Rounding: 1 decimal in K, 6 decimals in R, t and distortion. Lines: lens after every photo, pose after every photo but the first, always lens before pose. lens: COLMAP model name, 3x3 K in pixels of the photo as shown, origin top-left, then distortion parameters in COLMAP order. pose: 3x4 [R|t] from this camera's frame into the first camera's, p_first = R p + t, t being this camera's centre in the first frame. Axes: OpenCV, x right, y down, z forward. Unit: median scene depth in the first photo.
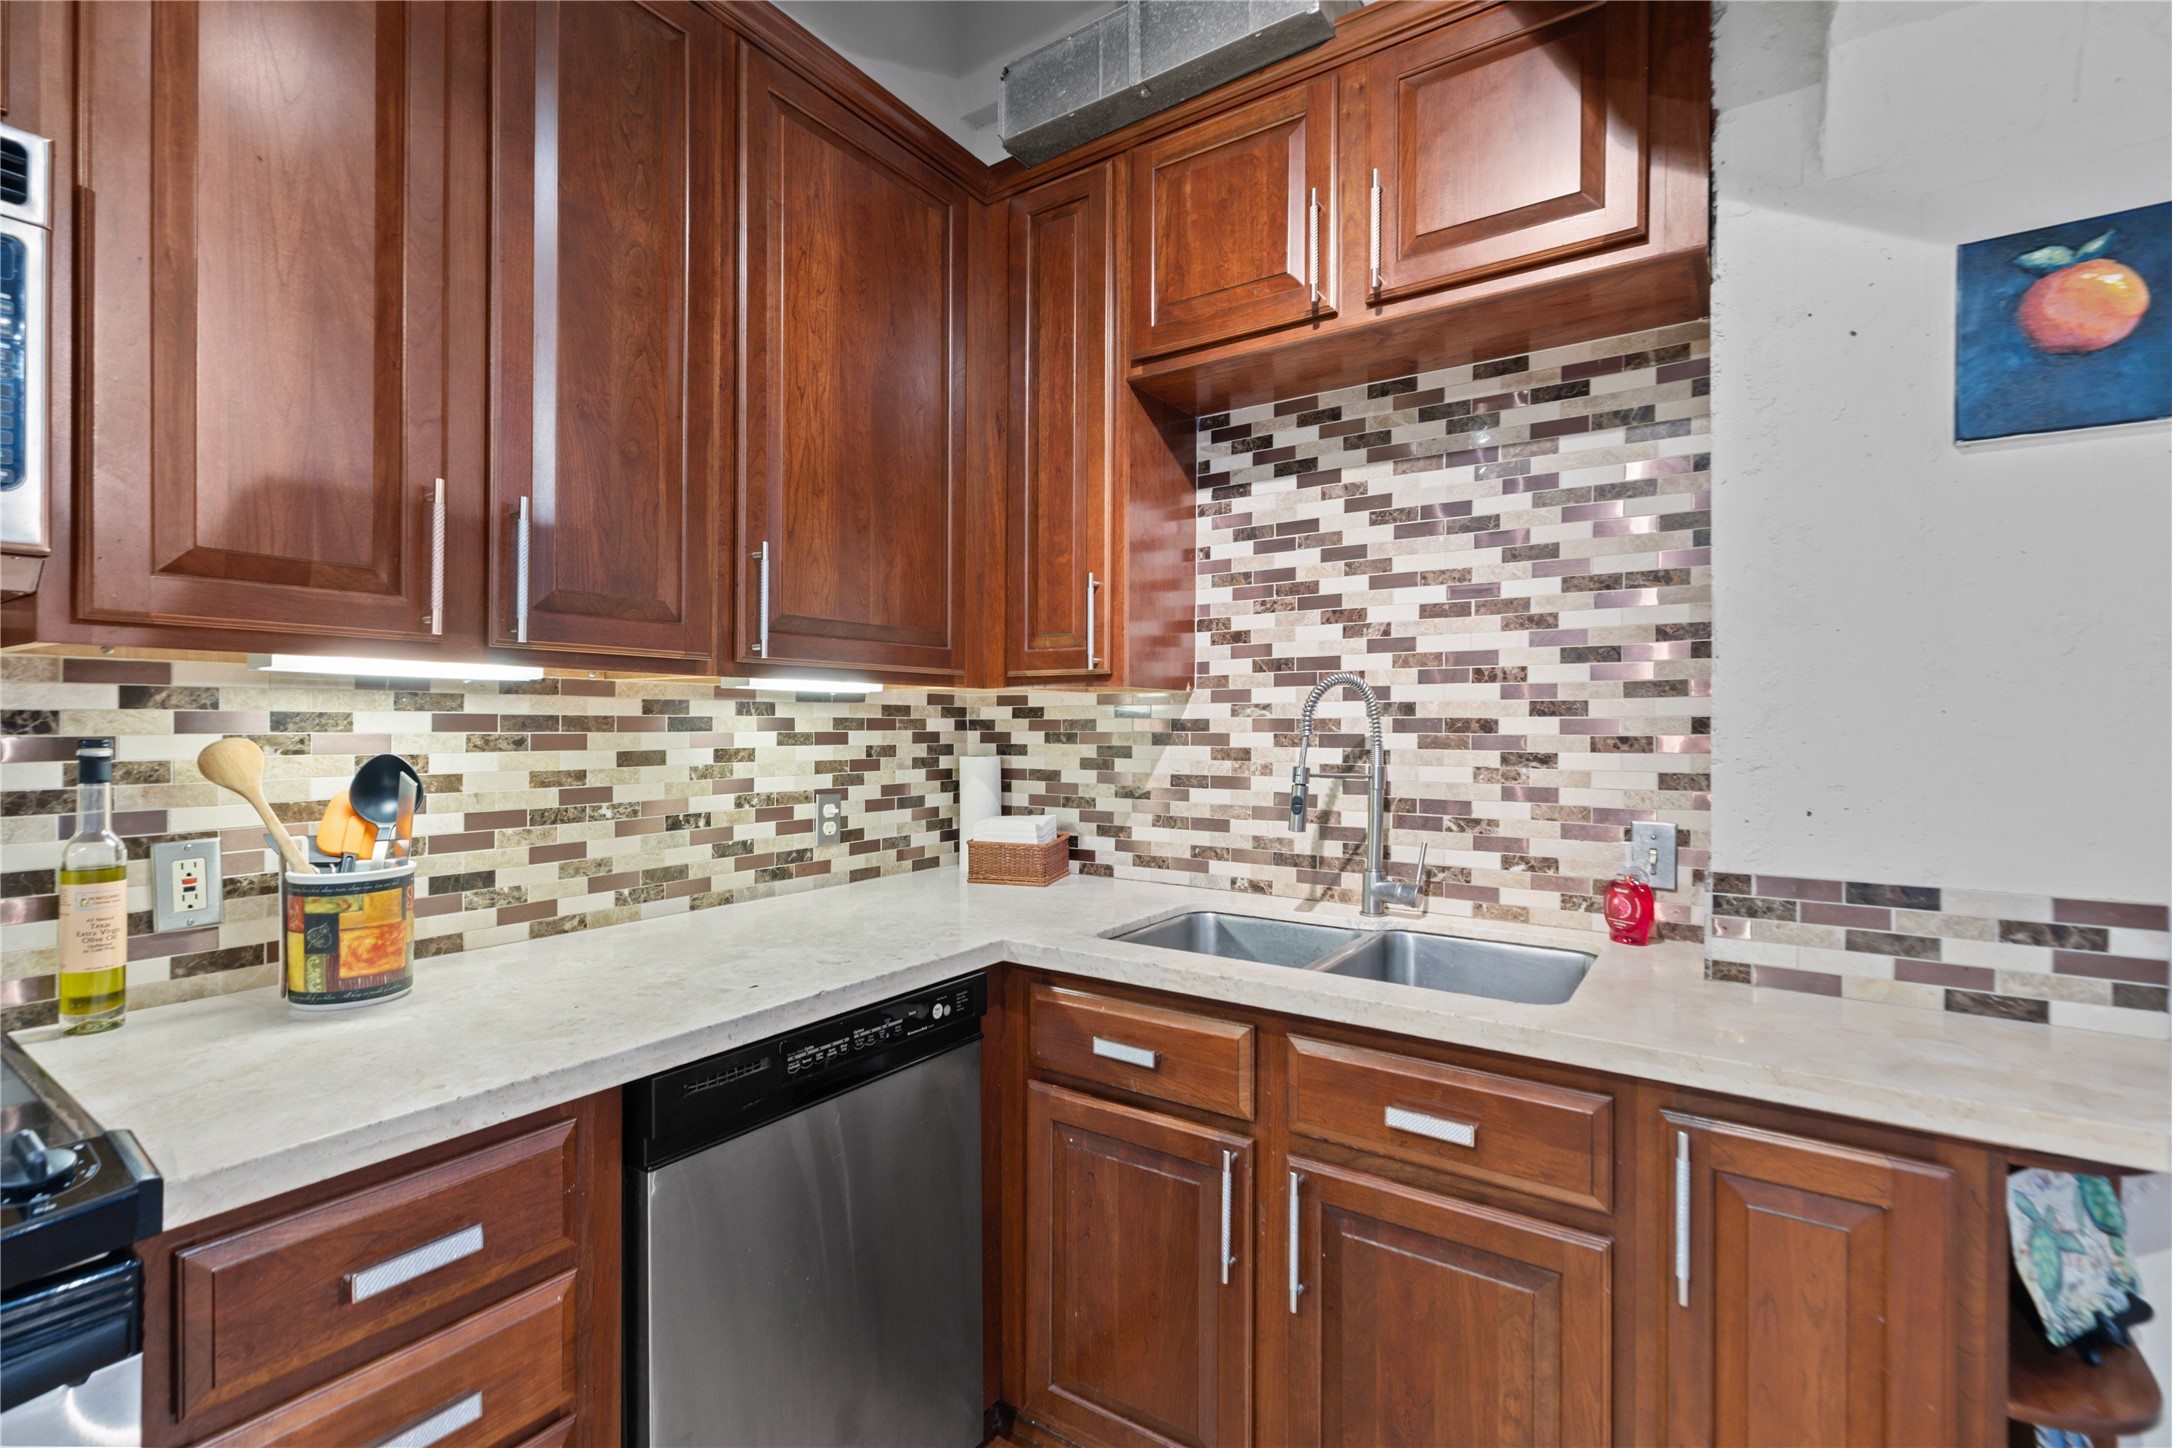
lens RADIAL K [[967.2, 0, 1059.2], [0, 967.2, 722.6], [0, 0, 1]] dist [0.002115, -0.000413]
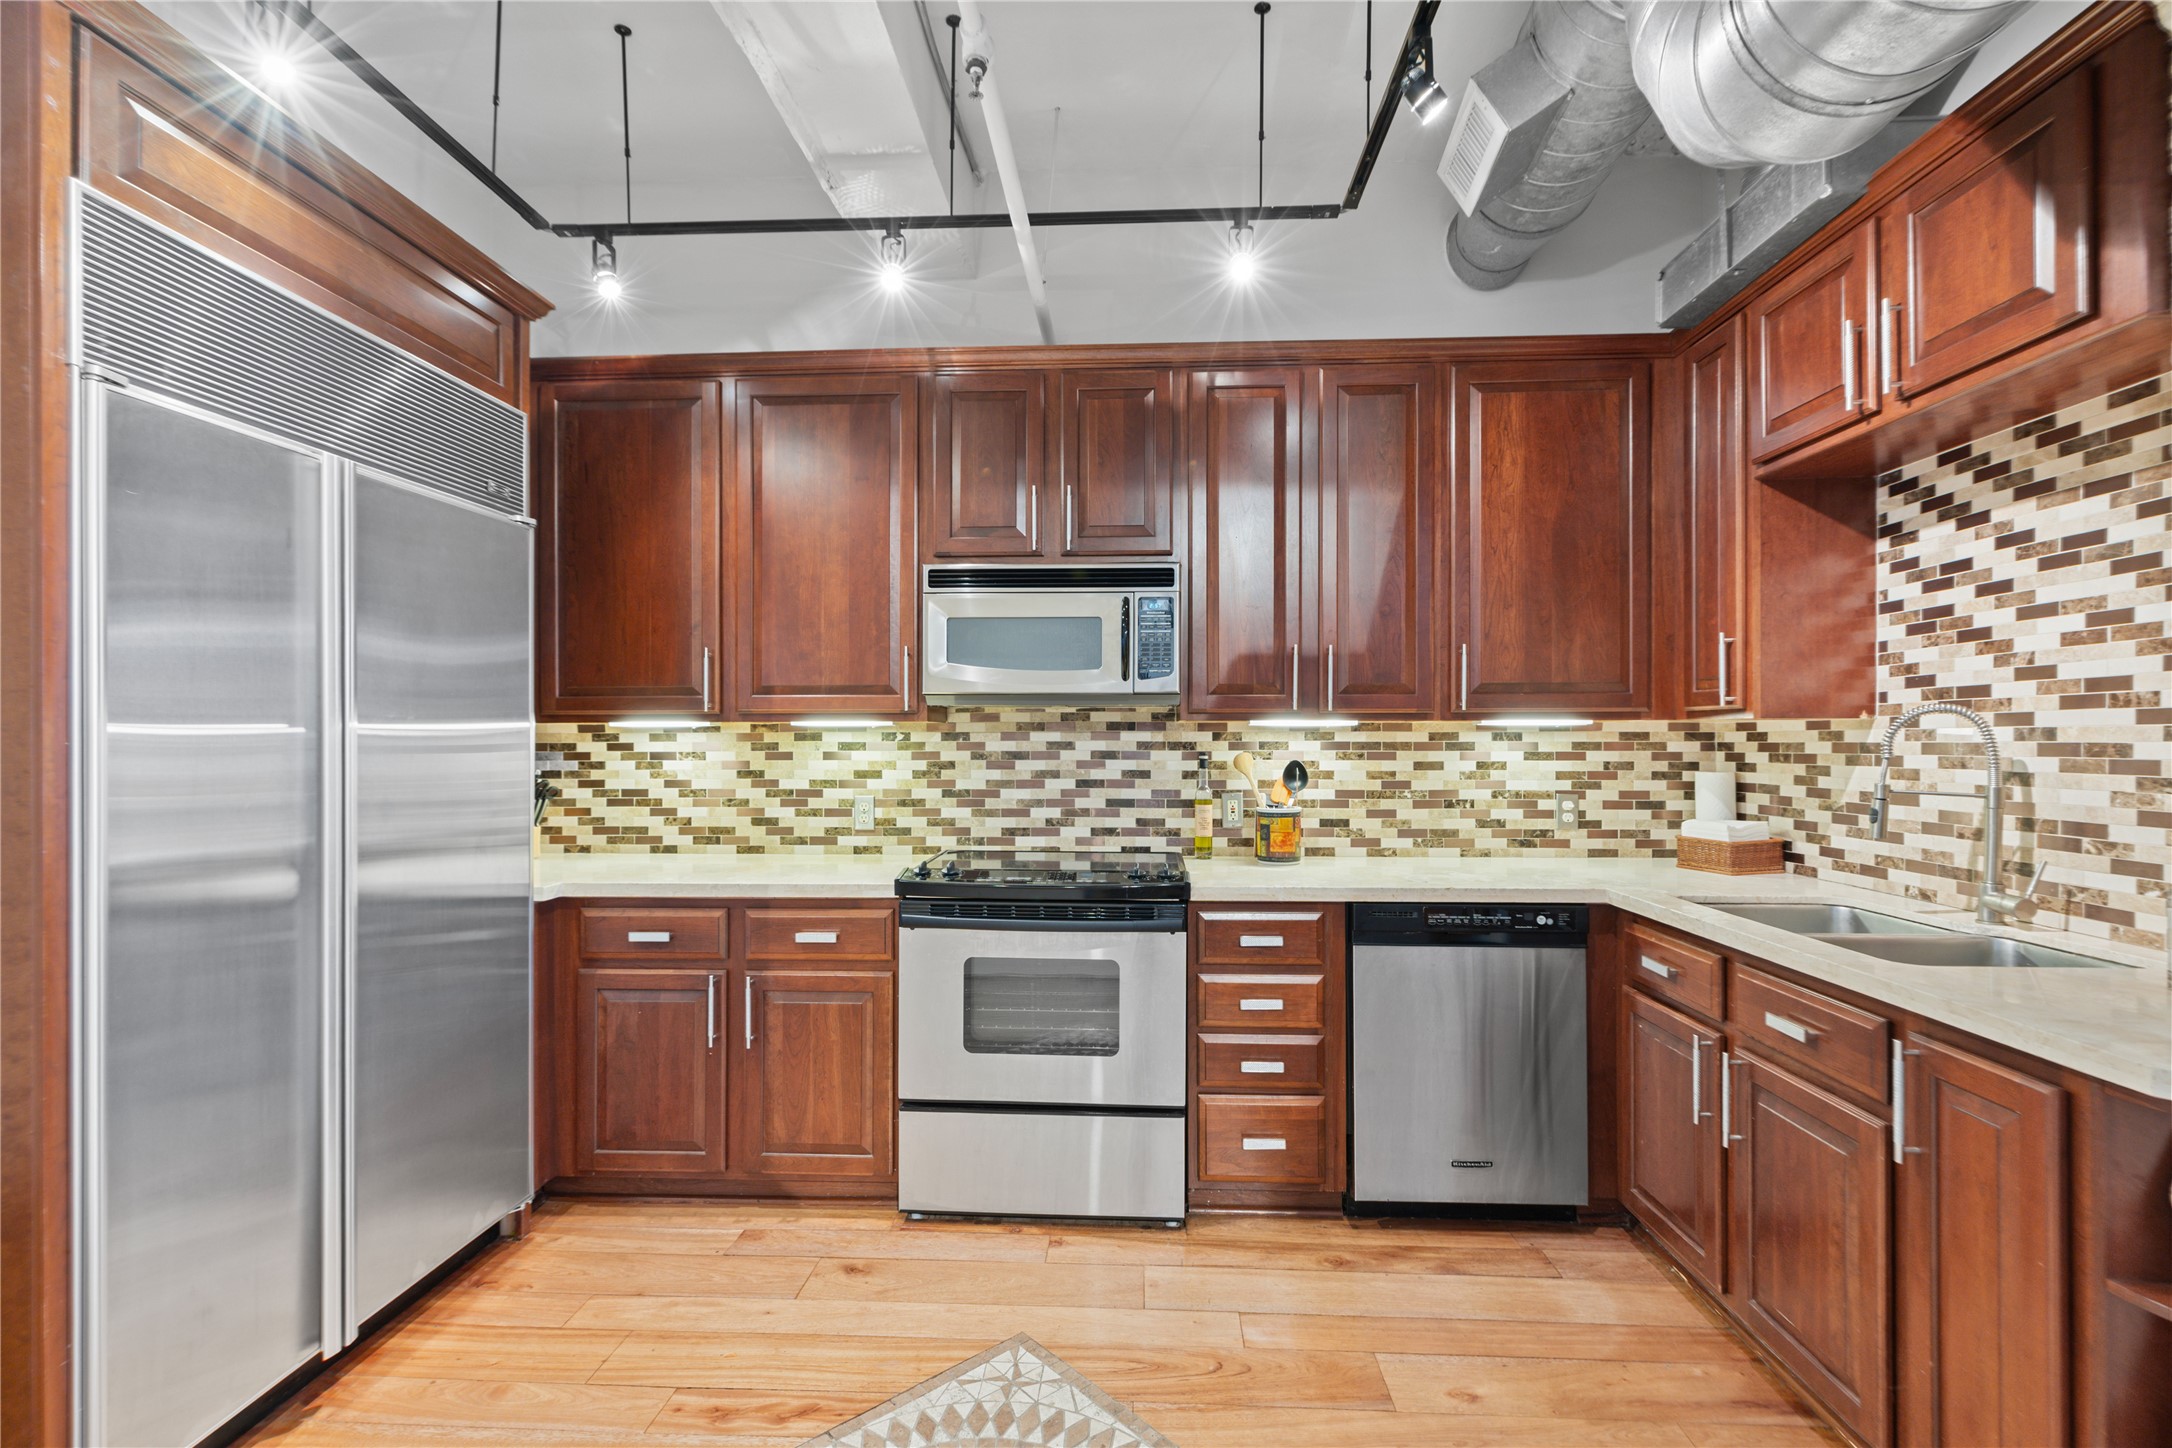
lens RADIAL K [[967.2, 0, 1117.3], [0, 967.2, 732.1], [0, 0, 1]] dist [0.002115, -0.000413]
pose [[0.545193, -0.009653, -0.838255, 0.833516], [0.002983, 0.999950, -0.009575, -0.010791], [0.838305, 0.002720, 0.545195, -0.497623]]
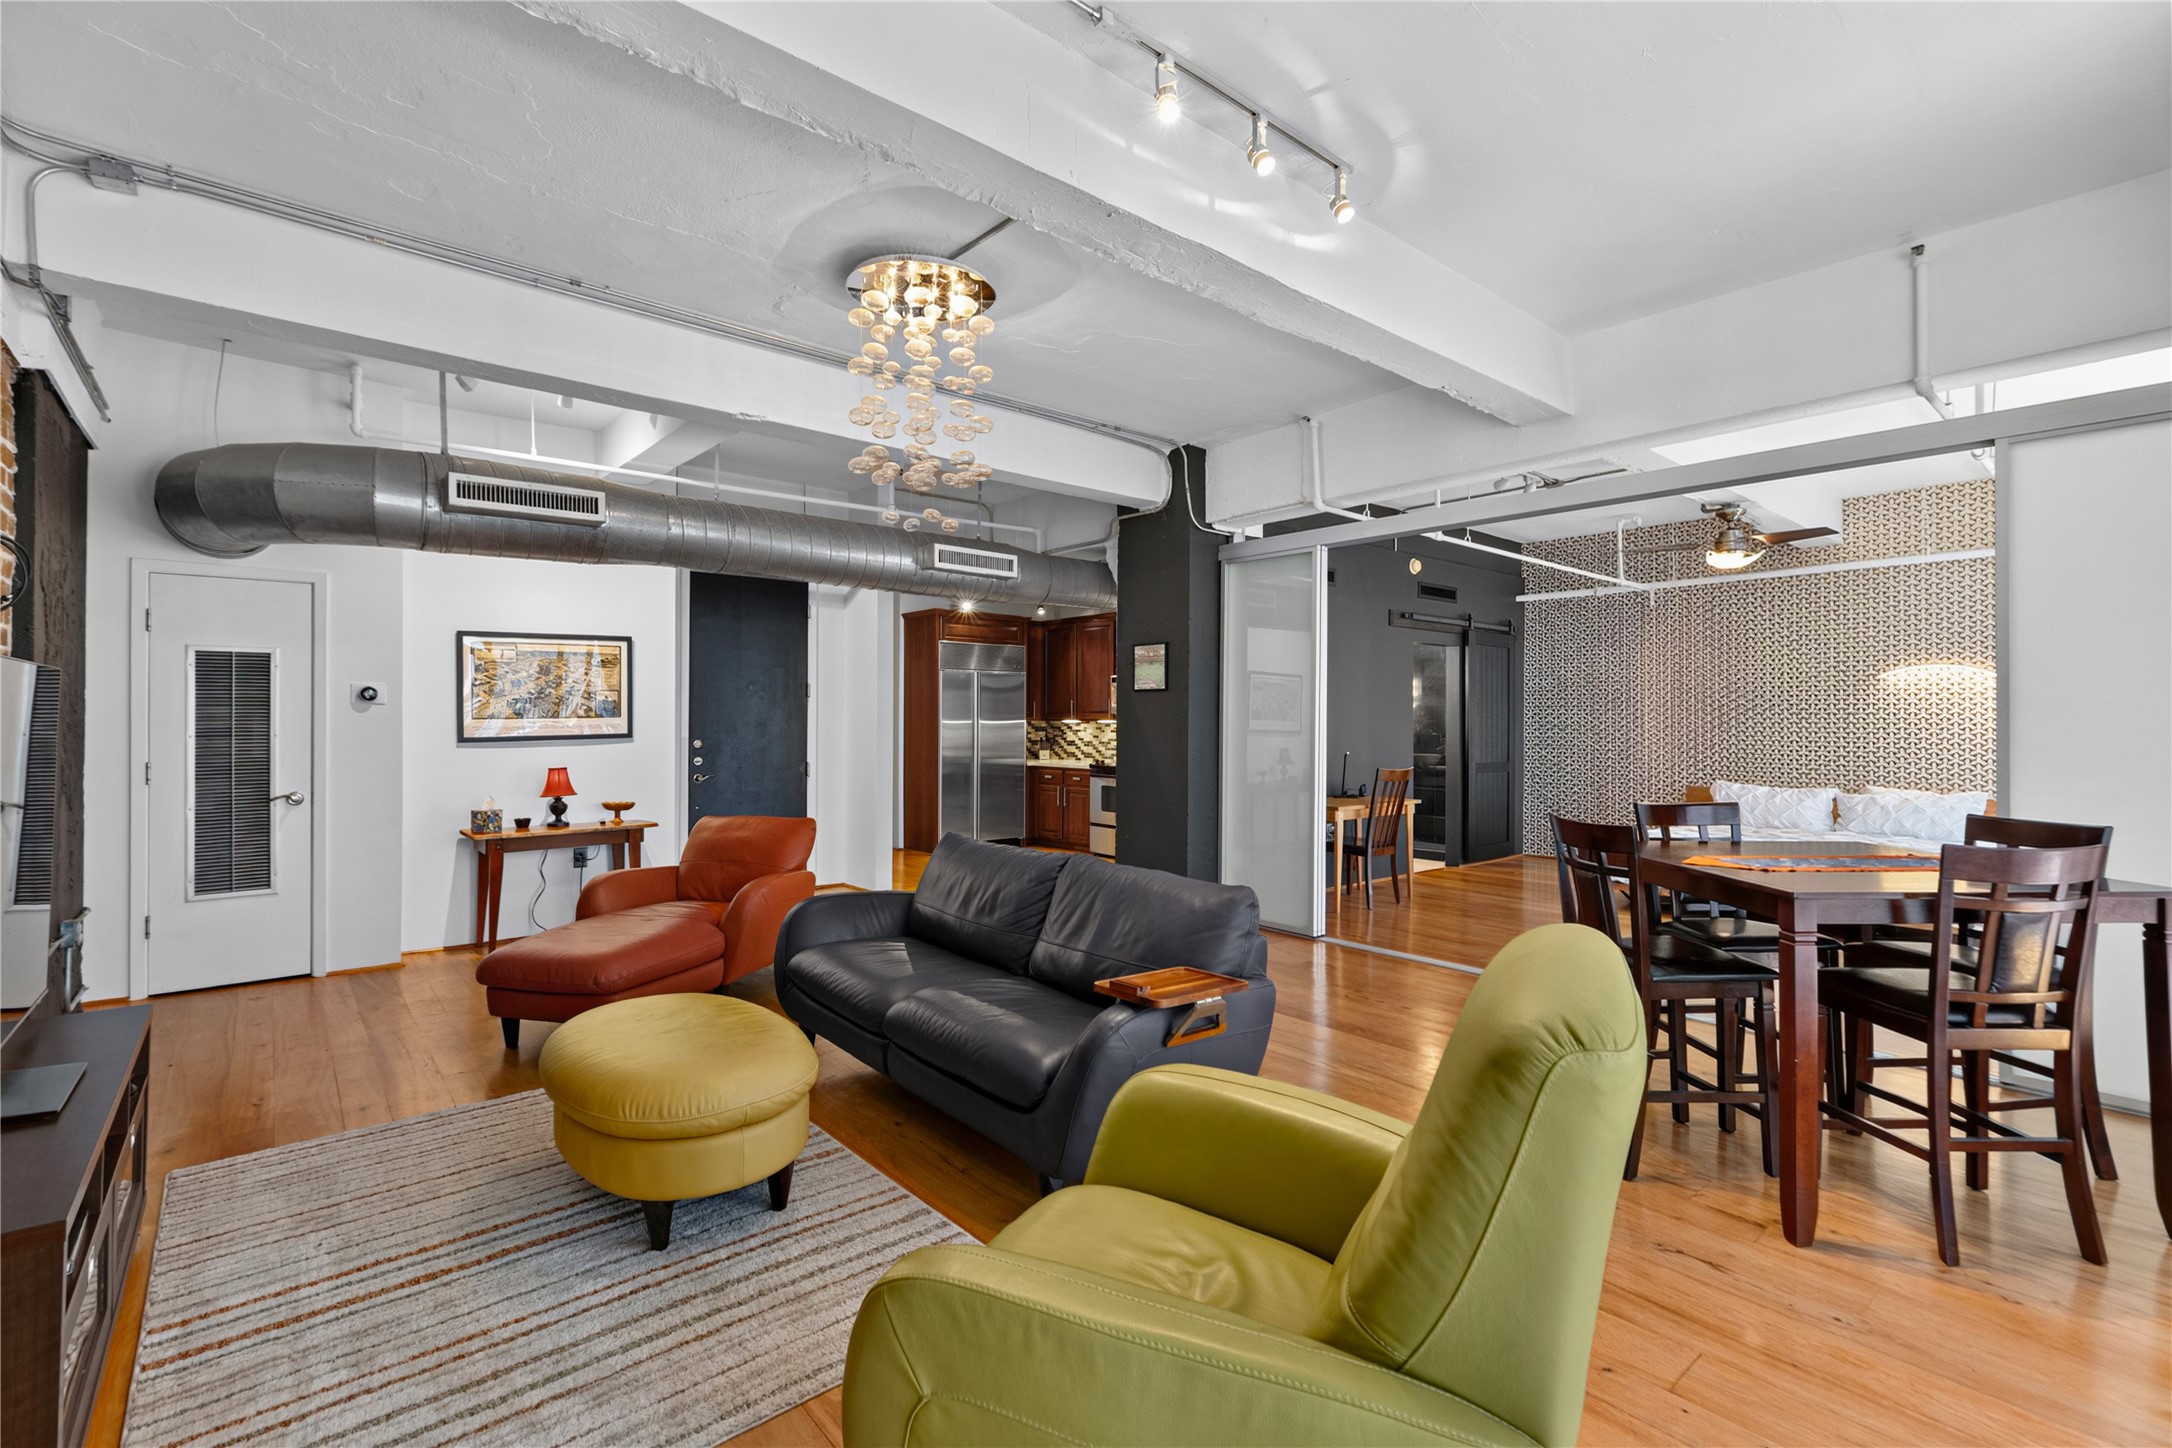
lens RADIAL K [[967.2, 0, 1082.7], [0, 967.2, 714.4], [0, 0, 1]] dist [0.002115, -0.000413]
pose [[-0.237125, -0.018483, -0.971303, 5.144197], [-0.007386, 0.999824, -0.017222, 0.018245], [0.971451, 0.003090, -0.237220, 1.448502]]
